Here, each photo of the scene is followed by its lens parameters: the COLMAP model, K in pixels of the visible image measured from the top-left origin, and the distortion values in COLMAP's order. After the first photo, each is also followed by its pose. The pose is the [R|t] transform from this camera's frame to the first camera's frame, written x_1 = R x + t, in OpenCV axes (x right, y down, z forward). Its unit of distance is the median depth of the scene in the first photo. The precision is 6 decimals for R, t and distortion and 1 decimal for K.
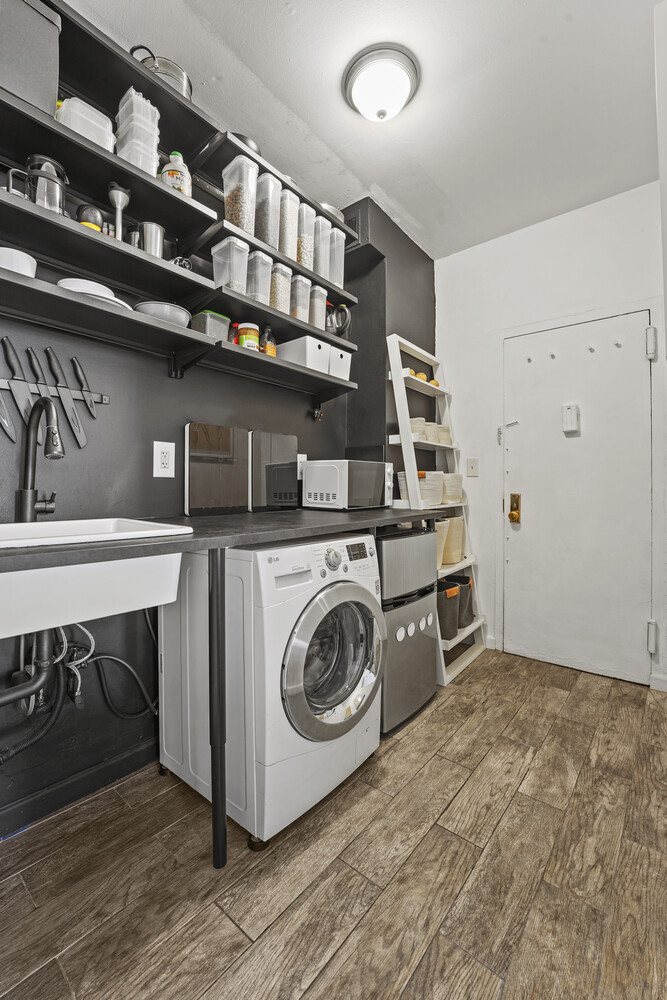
lens RADIAL K [[415.1, 0, 328.6], [0, 415.1, 496.4], [0, 0, 1]] dist [-0.000196, -0.000335]
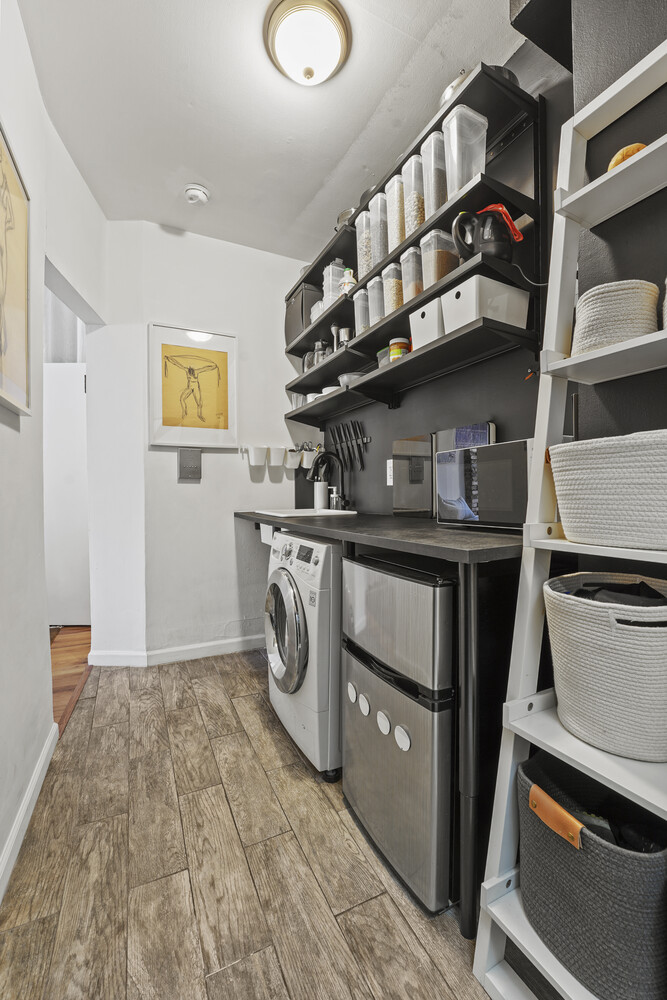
lens RADIAL K [[415.1, 0, 328.6], [0, 415.1, 496.4], [0, 0, 1]] dist [-0.000196, -0.000335]
pose [[-0.408361, 0.001469, -0.912819, 1.165992], [-0.006943, 0.999965, 0.004715, -0.010725], [0.912794, 0.008263, -0.408336, 1.706922]]
